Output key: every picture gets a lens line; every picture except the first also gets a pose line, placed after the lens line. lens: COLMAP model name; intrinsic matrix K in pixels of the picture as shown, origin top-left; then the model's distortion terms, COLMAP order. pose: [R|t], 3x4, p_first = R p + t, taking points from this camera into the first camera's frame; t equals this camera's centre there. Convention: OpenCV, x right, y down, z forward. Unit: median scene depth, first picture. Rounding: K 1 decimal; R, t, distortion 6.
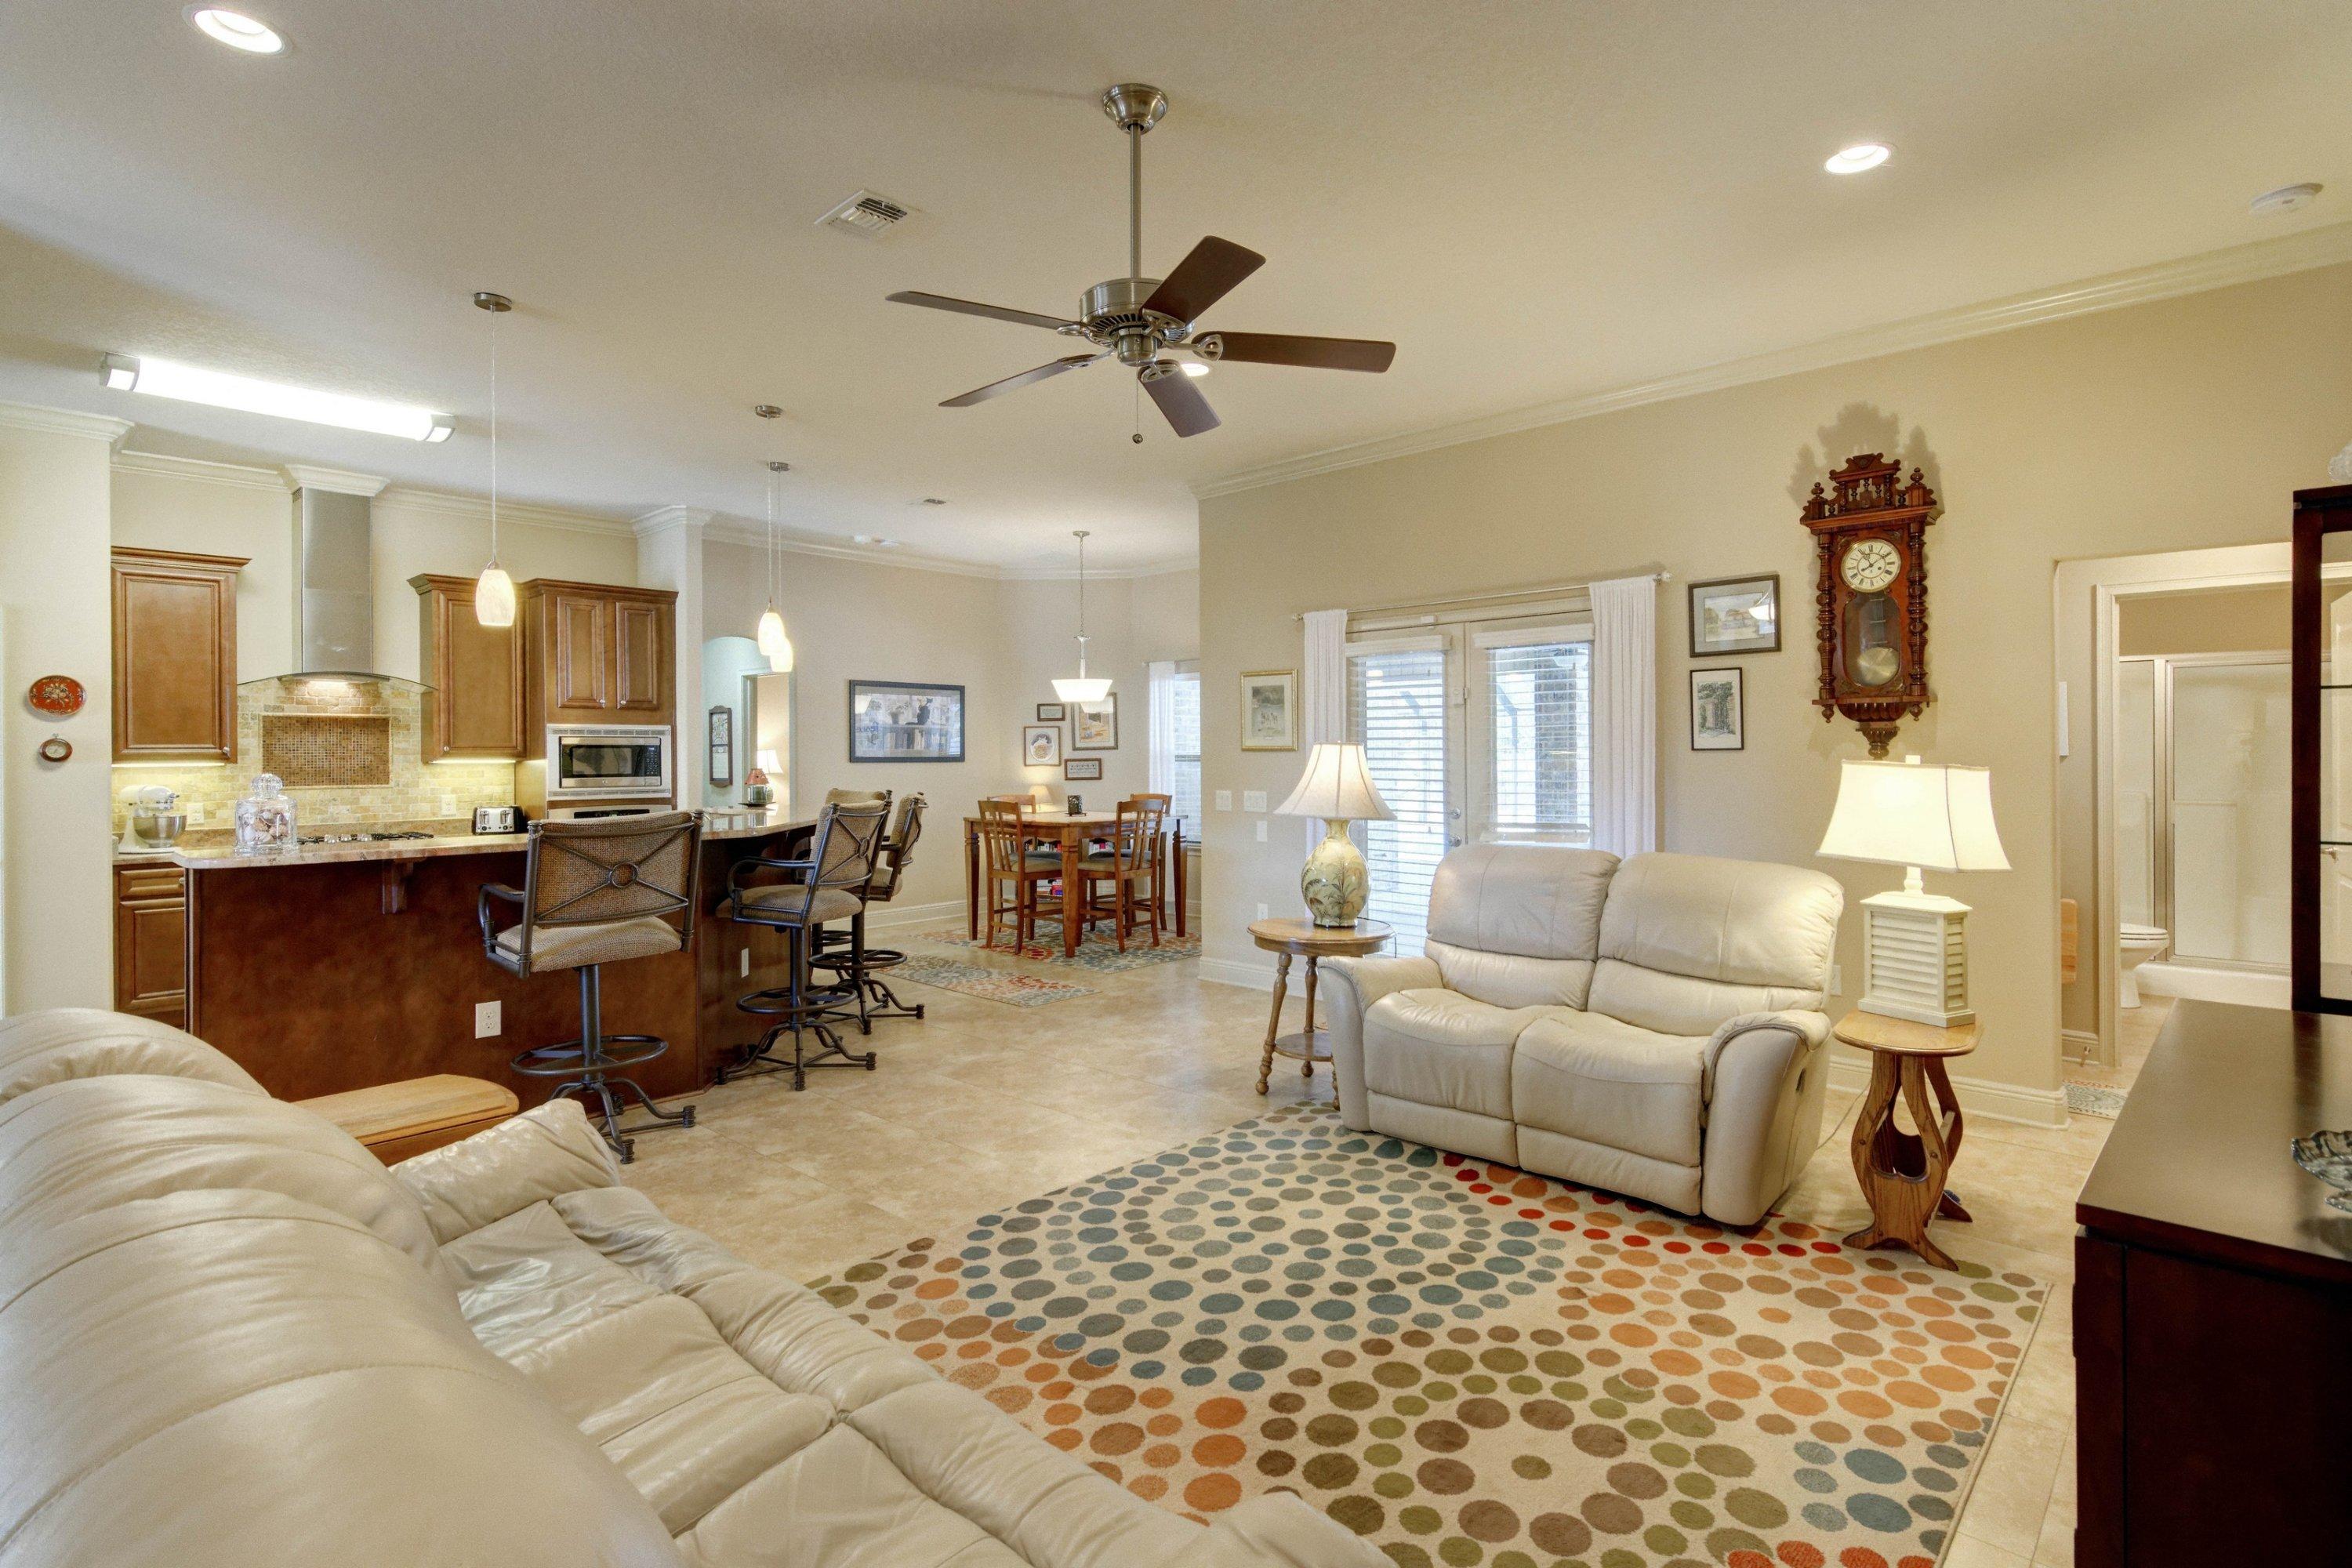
lens RADIAL K [[1154.1, 0, 1191.2], [0, 1154.1, 753.9], [0, 0, 1]] dist [0.006073, 0.000353]
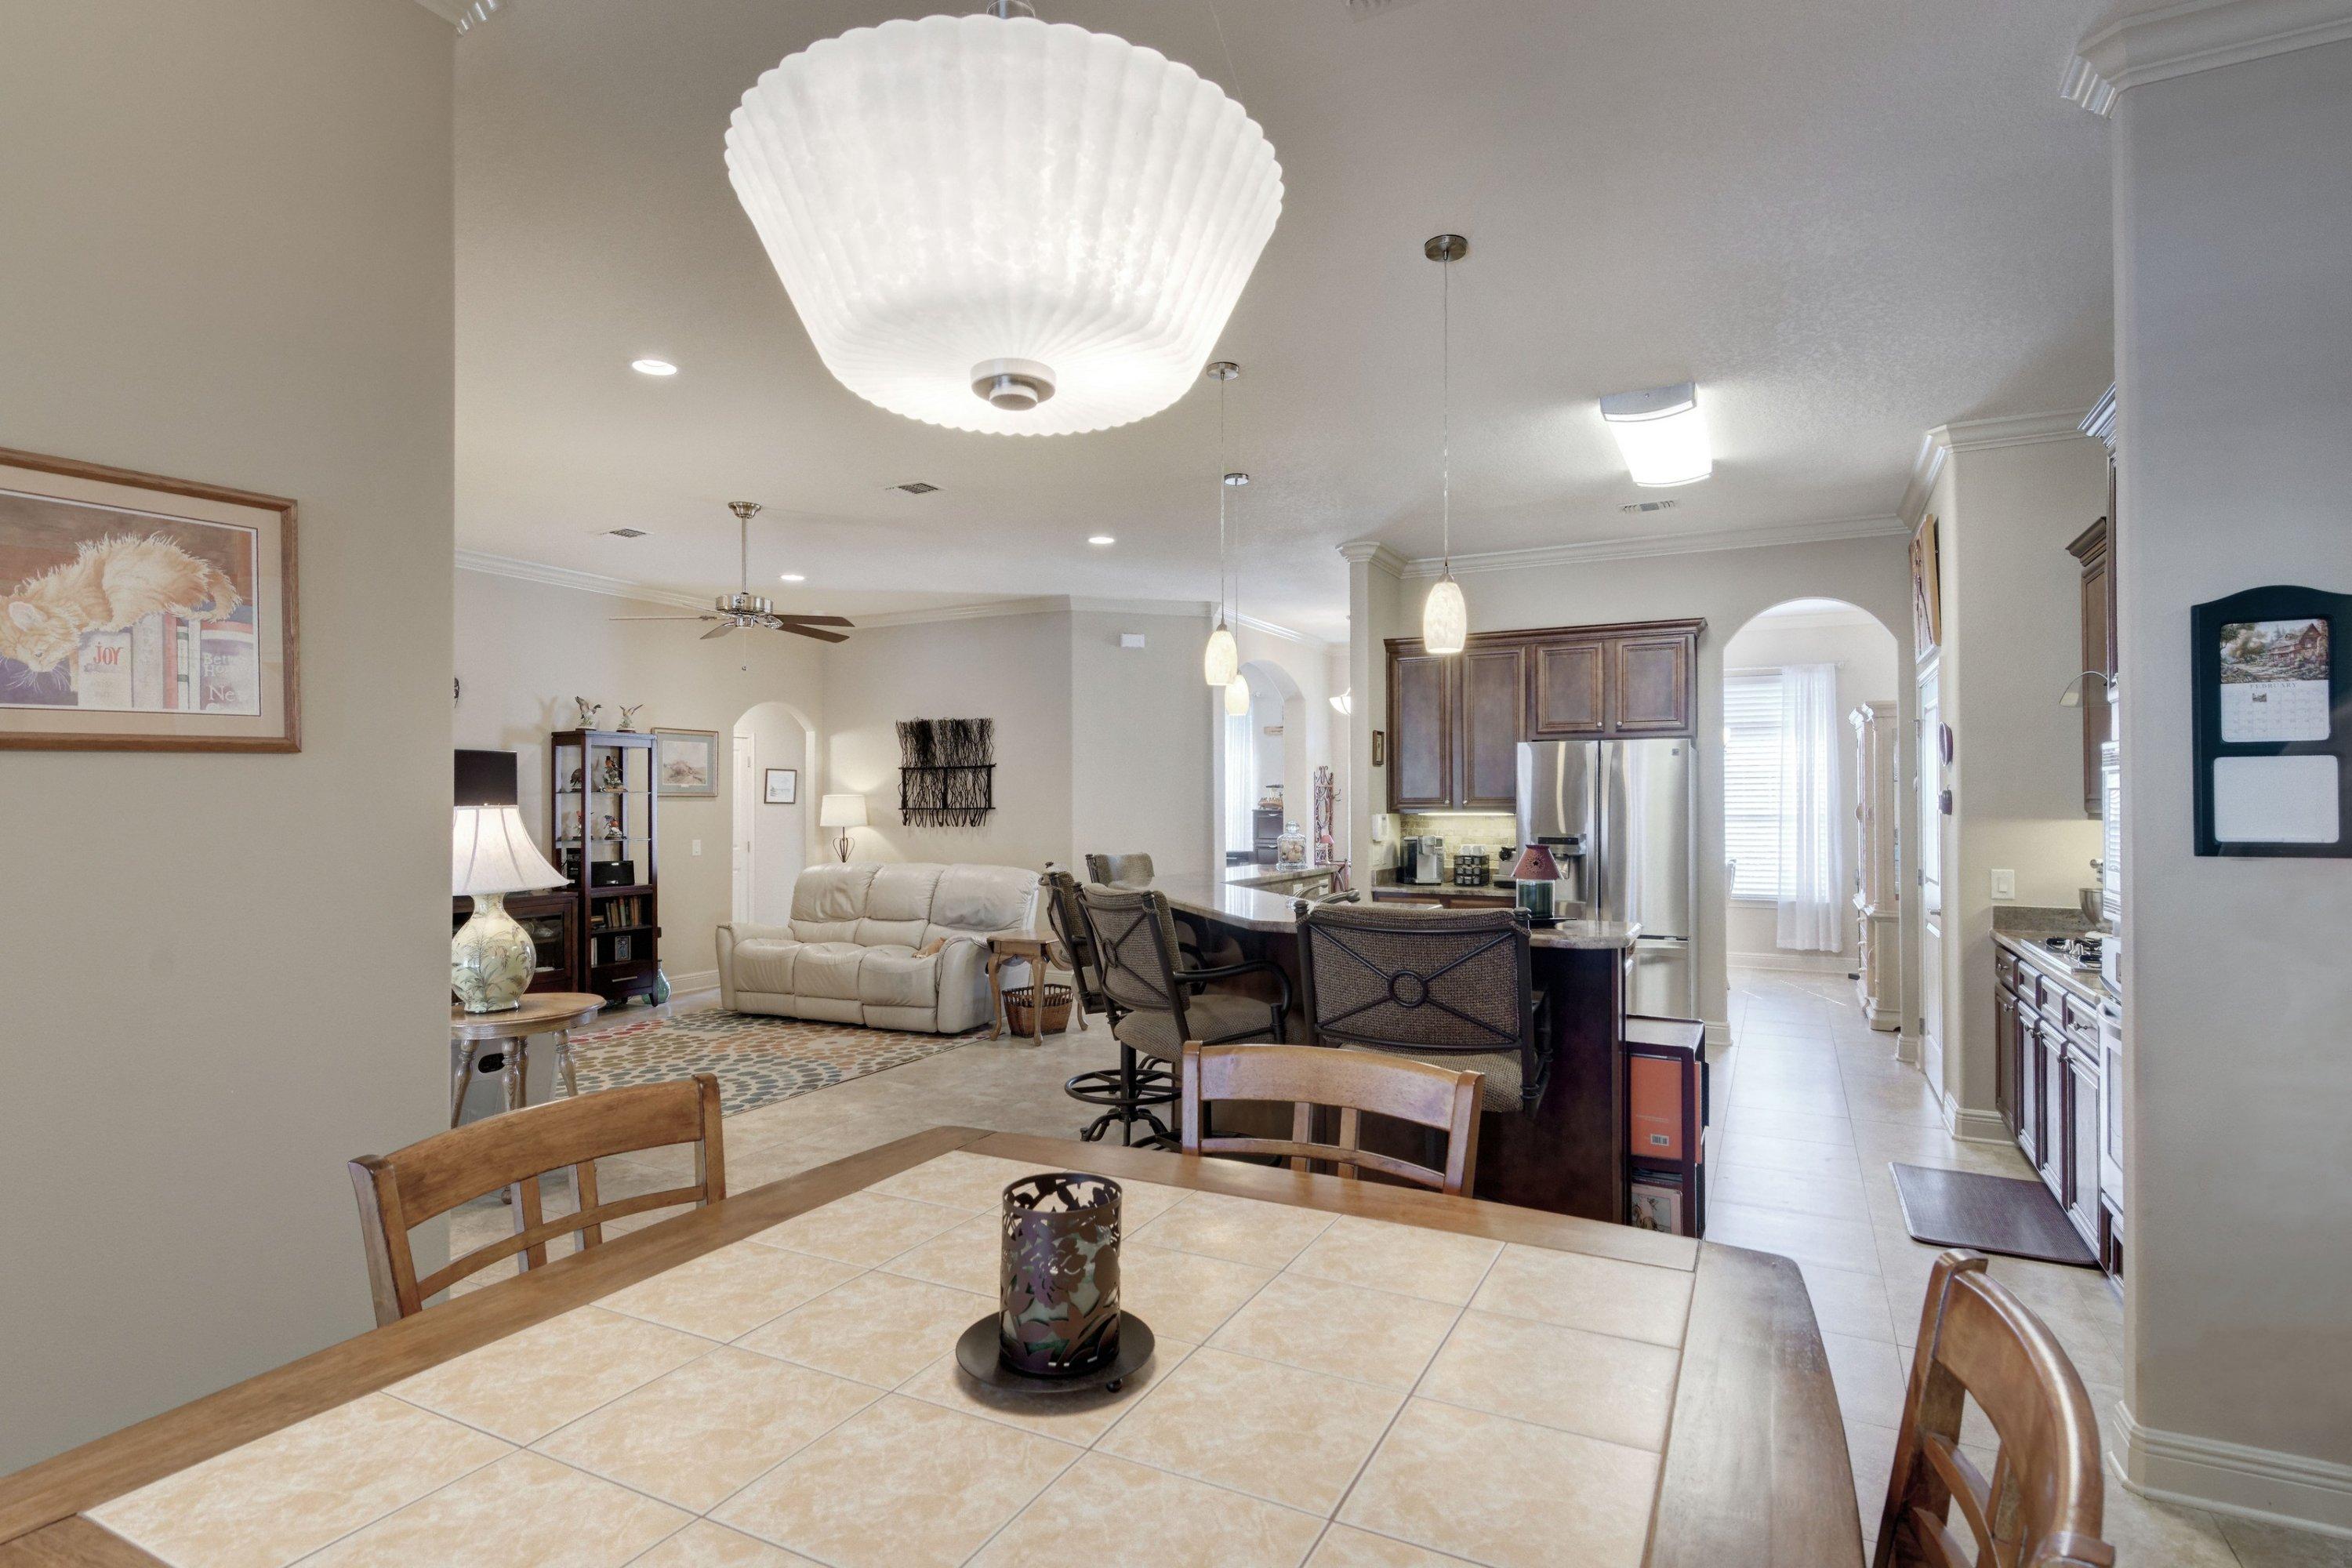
lens RADIAL K [[1151.2, 0, 1168.5], [0, 1151.2, 787.3], [0, 0, 1]] dist [0.000459, -0.000081]
pose [[-0.963923, 0.004326, -0.266145, -0.201885], [0.007620, 0.999907, -0.011346, -0.014496], [0.266071, -0.012964, -0.963866, 2.811593]]
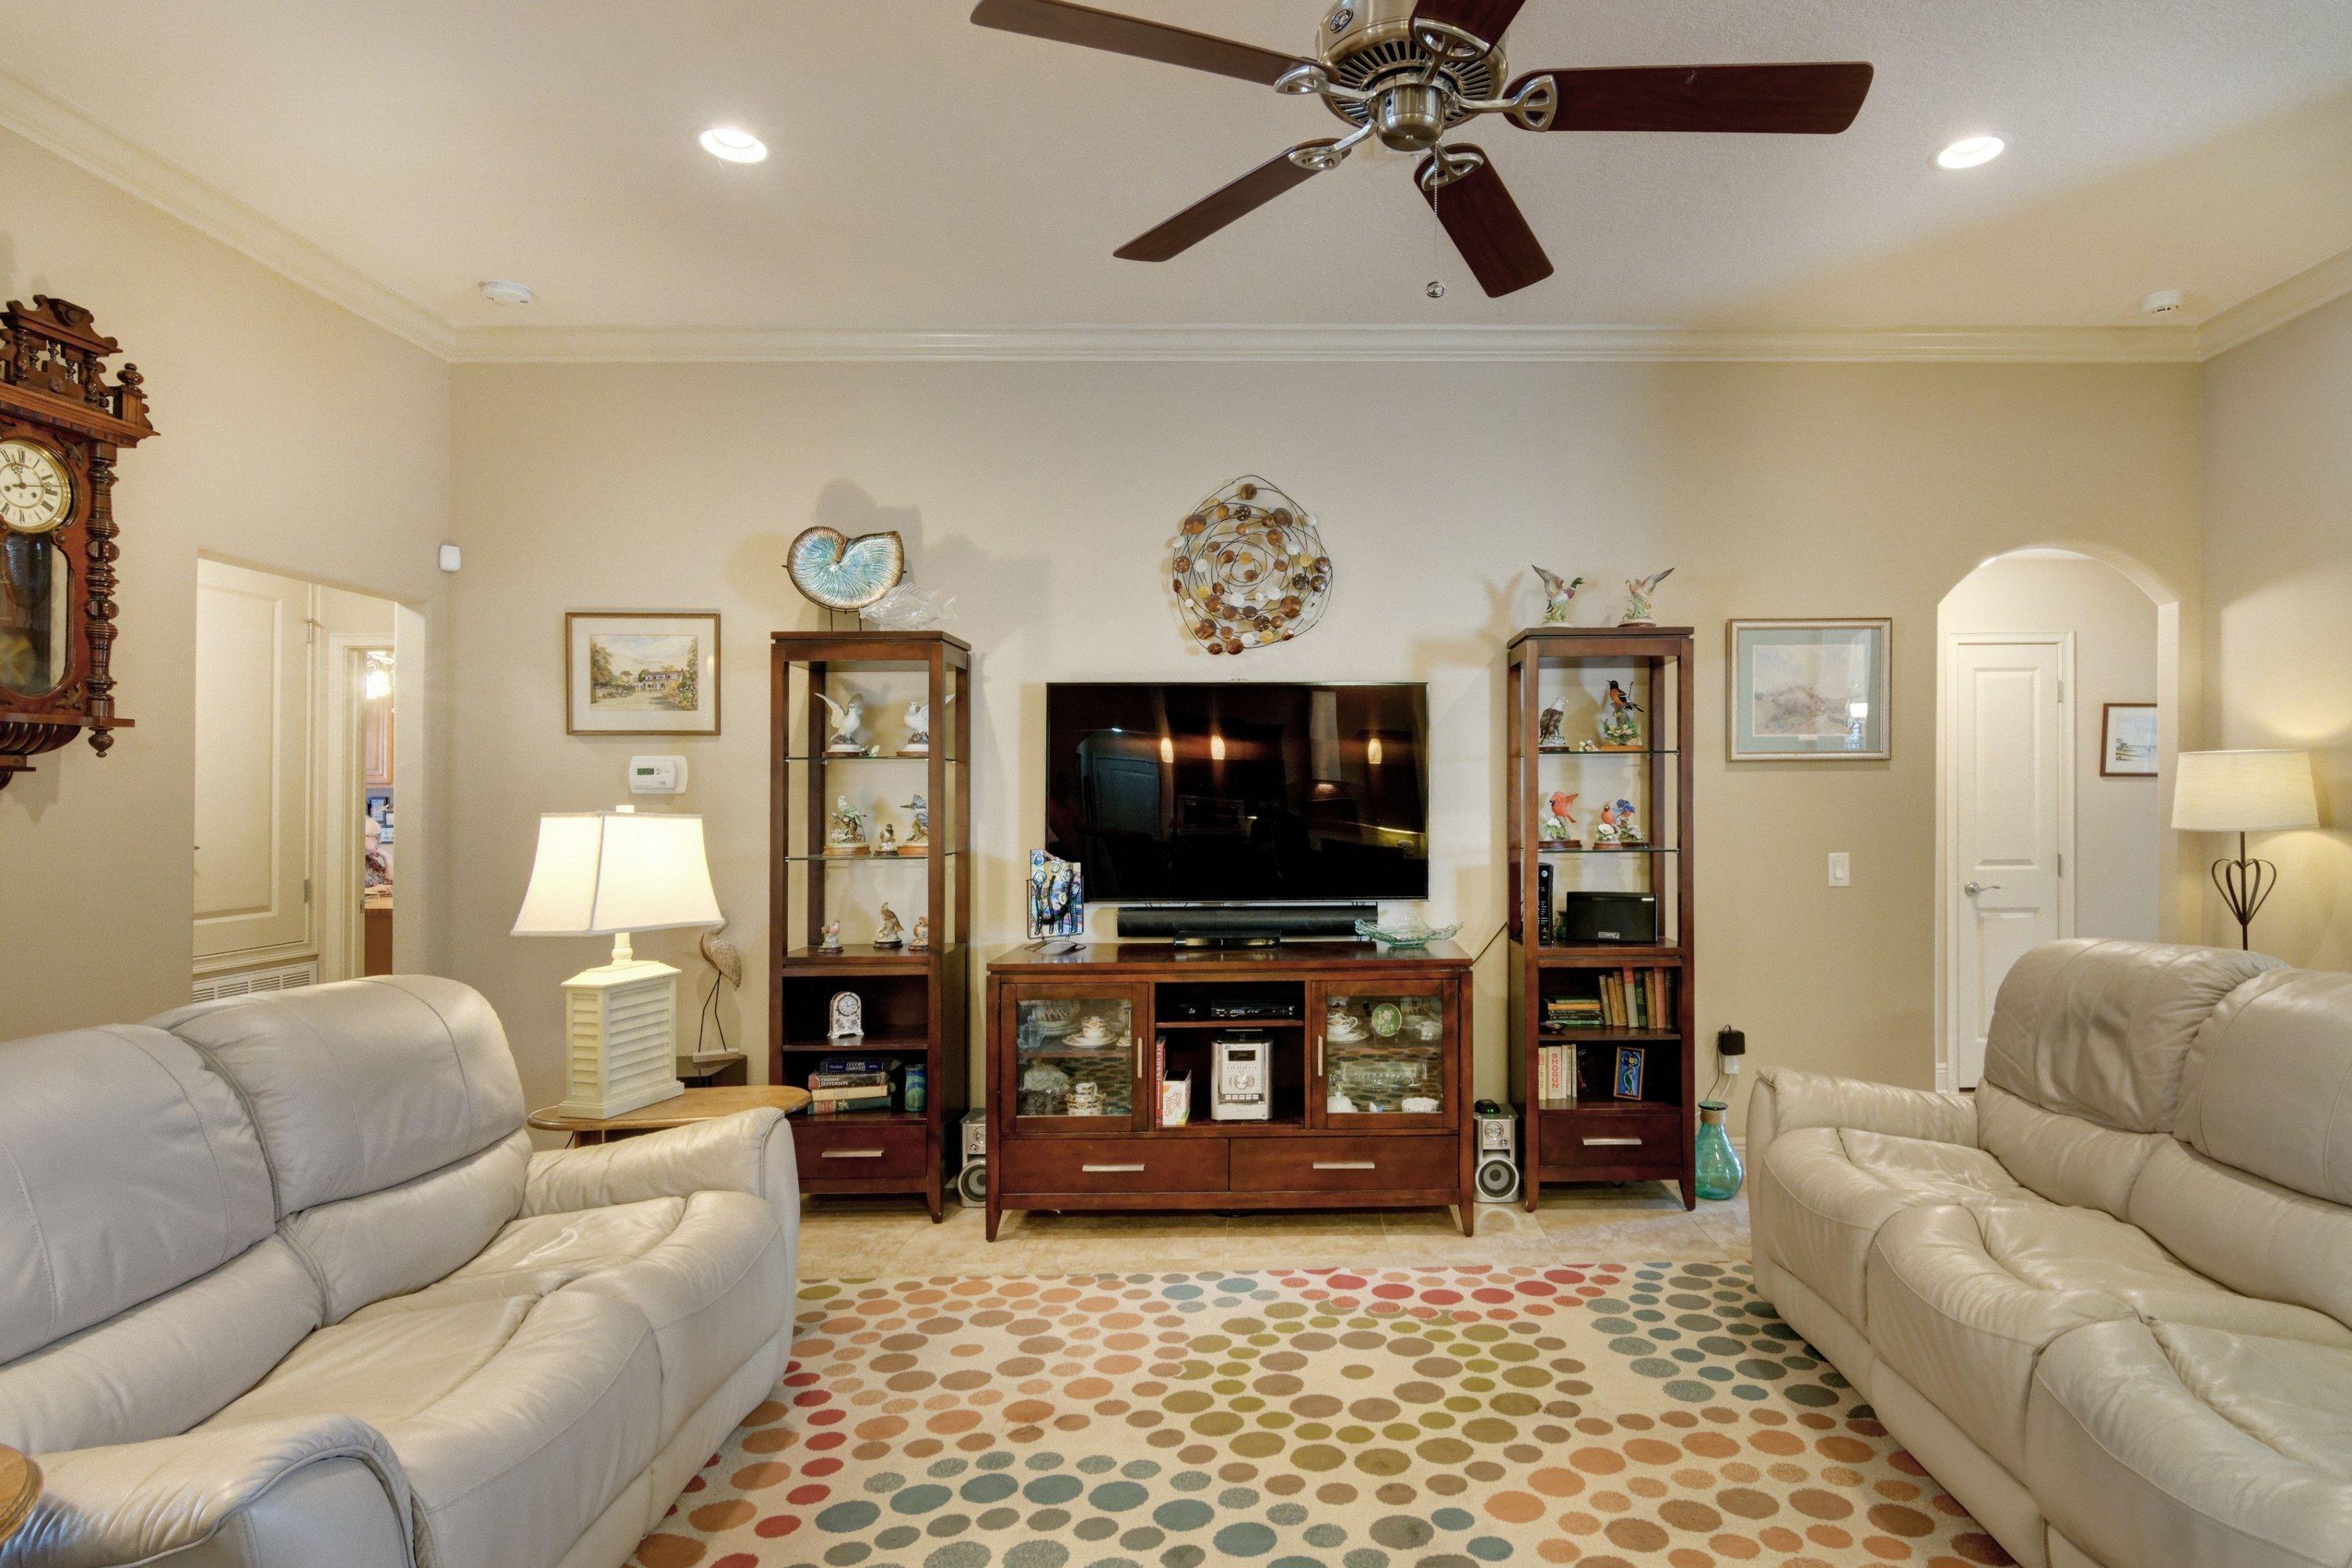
lens RADIAL K [[1207.9, 0, 1313.6], [0, 1207.9, 790.0], [0, 0, 1]] dist [0.004375, -0.000212]
pose [[-0.699312, 0.012309, 0.714710, -0.398097], [0.011864, 0.999914, -0.005613, 0.001371], [-0.714718, 0.004554, -0.699398, 1.274252]]
